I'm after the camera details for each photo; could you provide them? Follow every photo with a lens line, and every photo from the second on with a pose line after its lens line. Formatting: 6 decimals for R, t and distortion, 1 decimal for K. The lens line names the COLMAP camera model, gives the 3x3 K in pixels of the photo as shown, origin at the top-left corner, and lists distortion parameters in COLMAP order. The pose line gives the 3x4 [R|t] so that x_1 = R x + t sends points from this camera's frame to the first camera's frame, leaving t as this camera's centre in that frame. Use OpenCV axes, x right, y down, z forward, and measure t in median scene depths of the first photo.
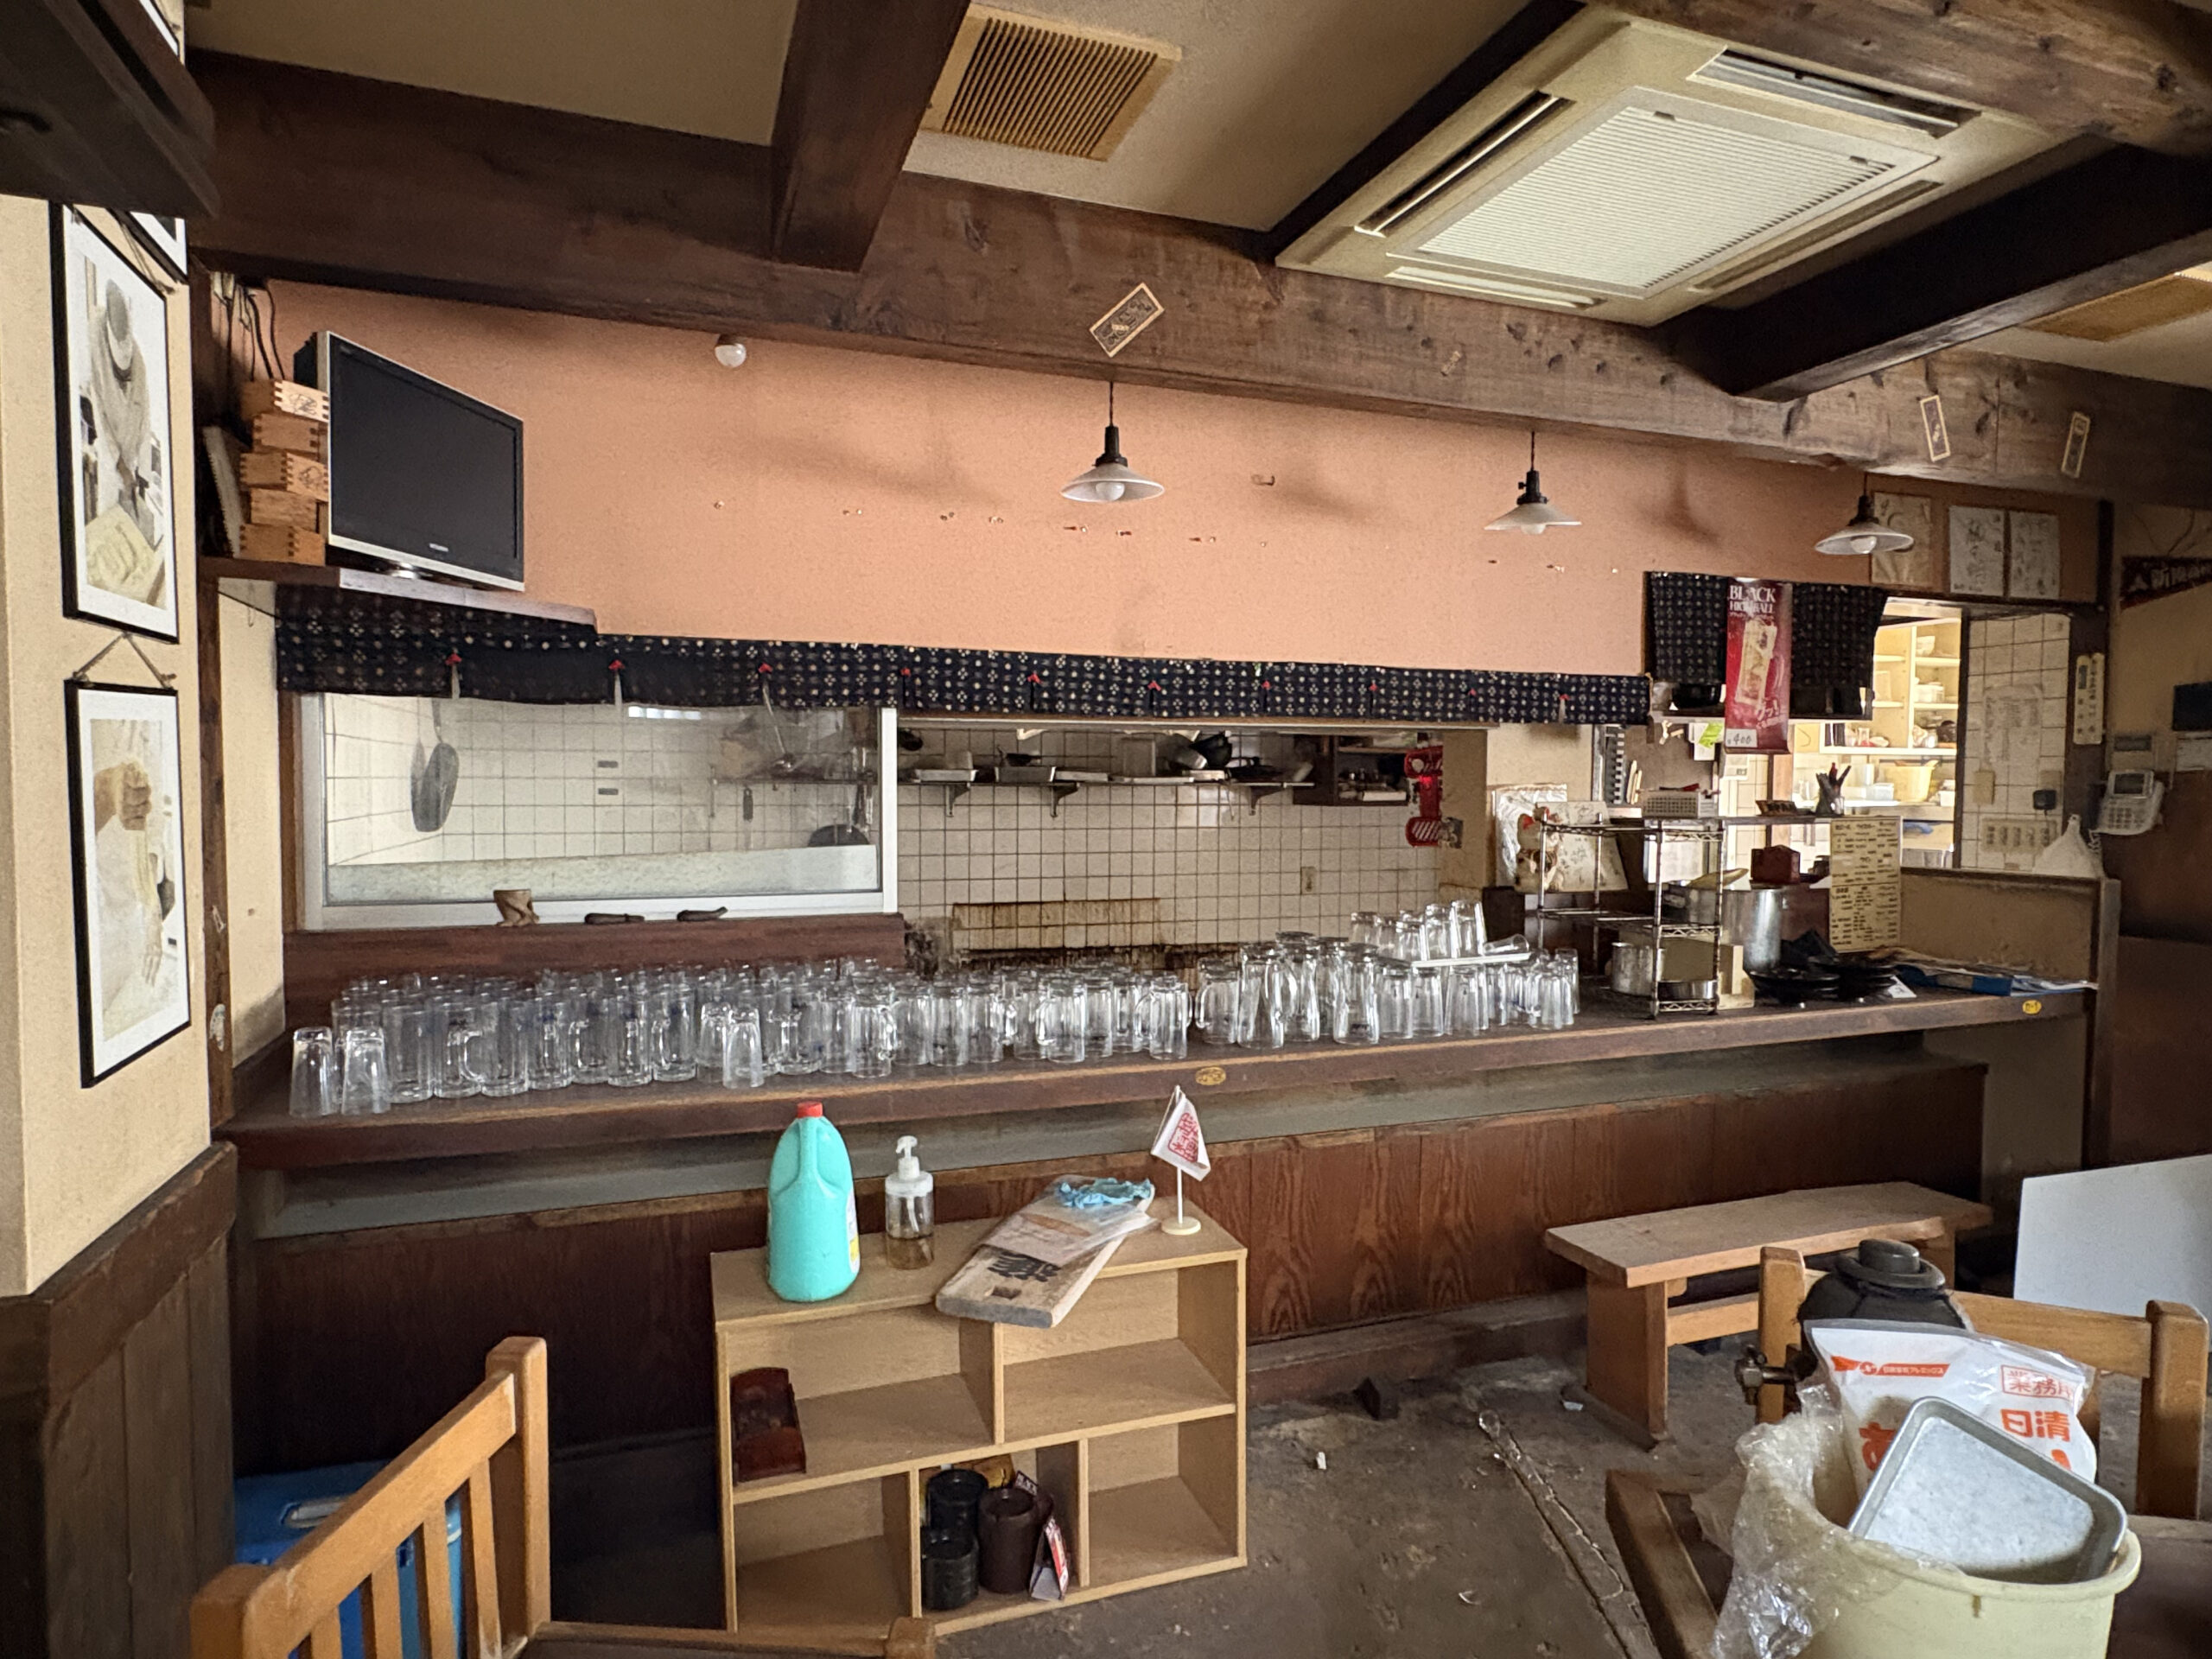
lens RADIAL K [[1264.5, 0, 1107.6], [0, 1264.5, 836.2], [0, 0, 1]] dist [-0.004275, 0.002408]
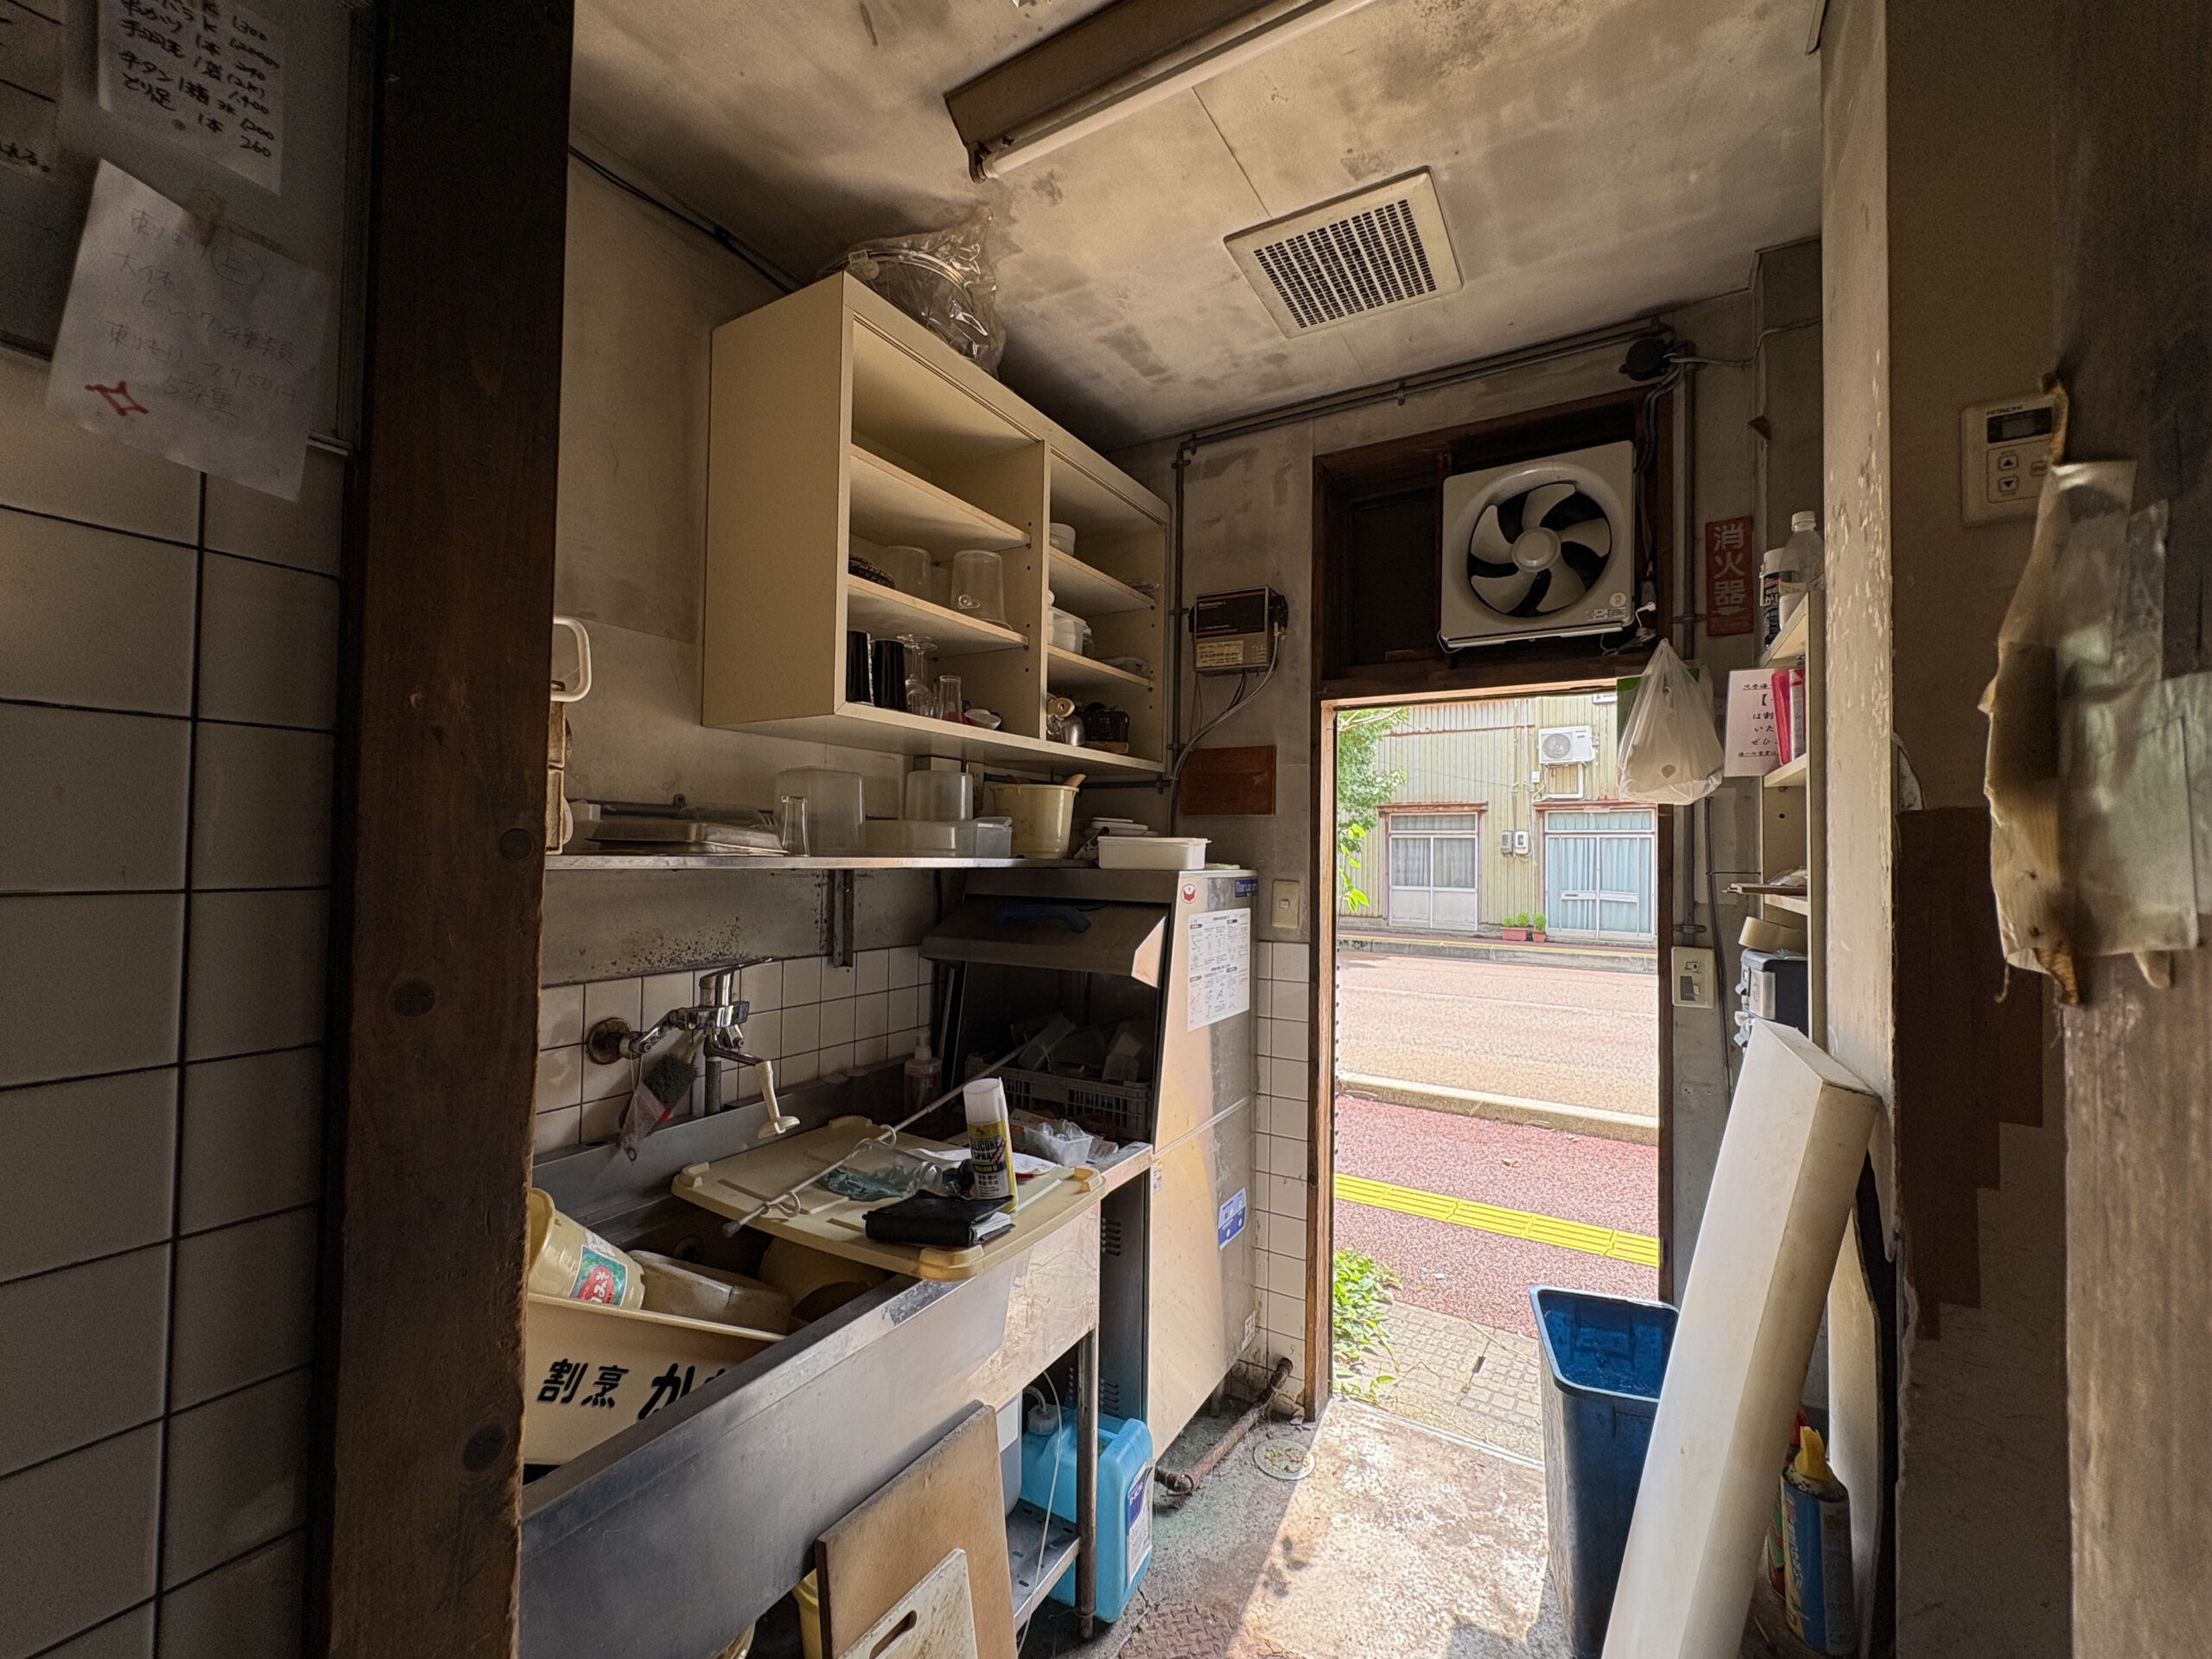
lens RADIAL K [[887.0, 0, 1106.0], [0, 887.0, 829.5], [0, 0, 1]] dist [0.000352, -0.000498]
pose [[0.770324, 0.020643, 0.637319, 0.867157], [0.019066, 0.998283, -0.055379, -0.038279], [-0.637368, 0.054811, 0.768608, 1.425601]]
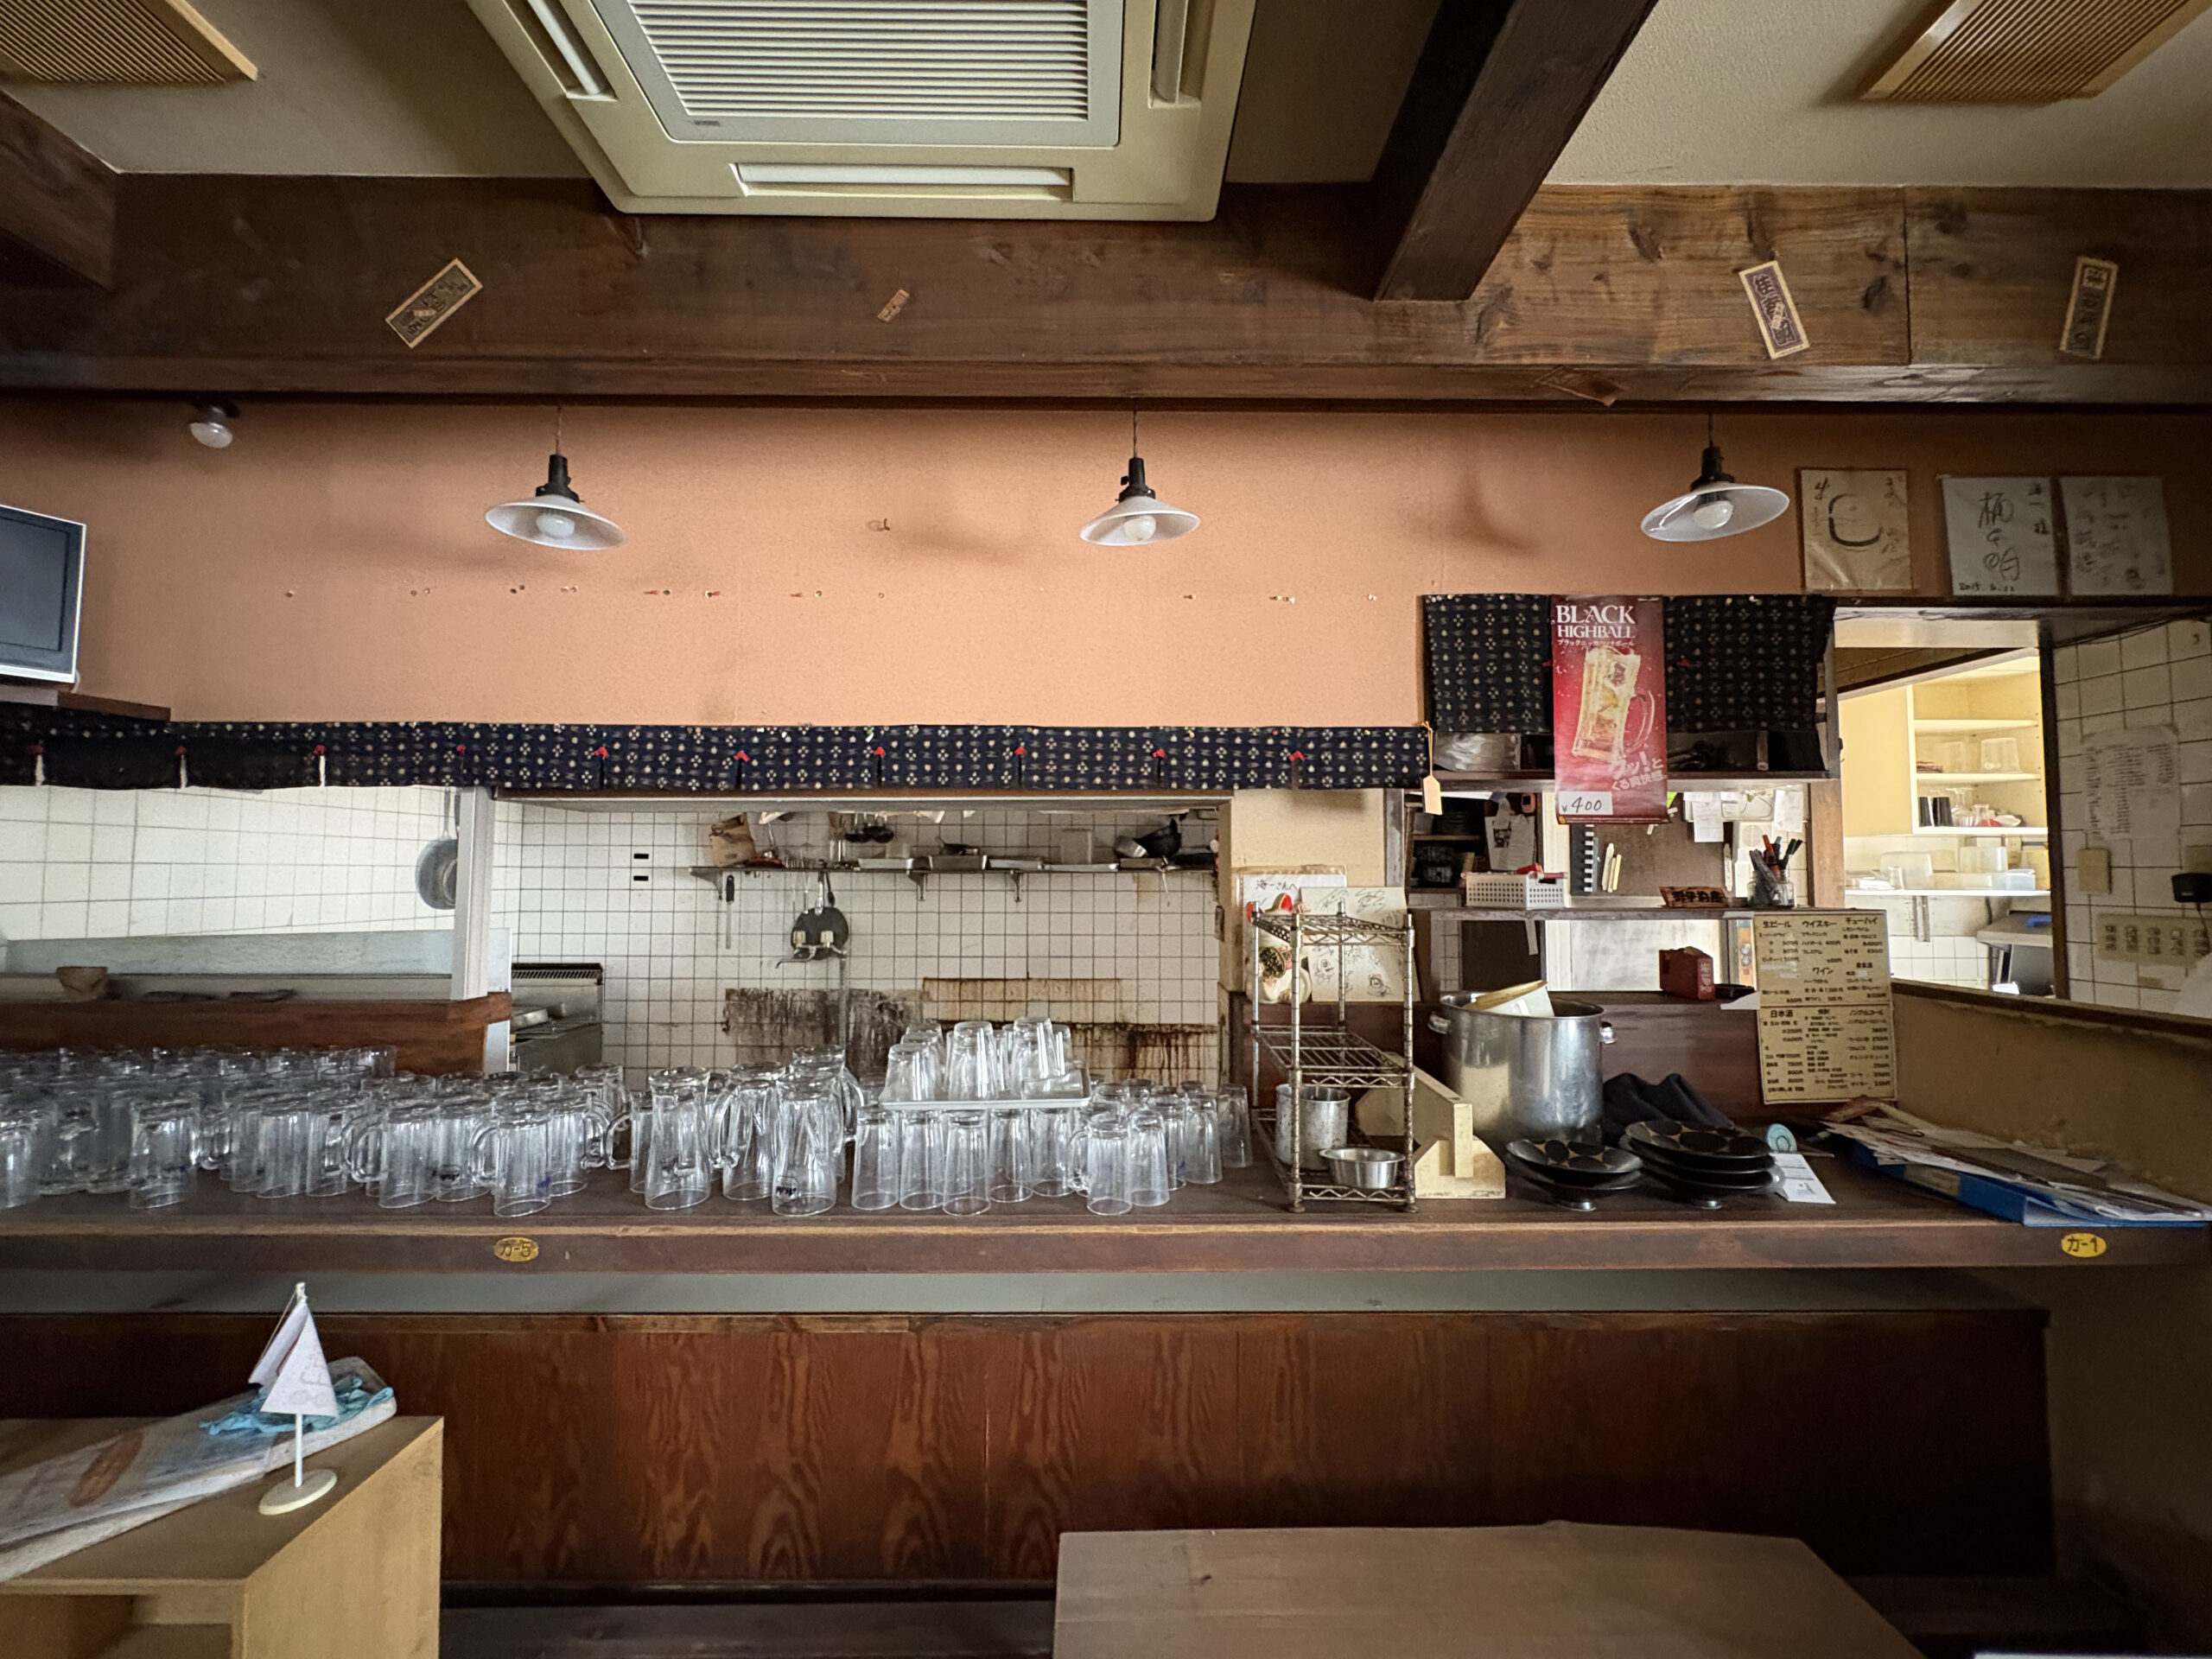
lens RADIAL K [[887.0, 0, 1106.0], [0, 887.0, 829.5], [0, 0, 1]] dist [0.000352, -0.000498]
pose [[0.943714, -0.019002, -0.330218, 0.451173], [-0.012630, 0.995550, -0.093381, -0.010304], [0.330523, 0.092295, 0.939274, 0.457664]]
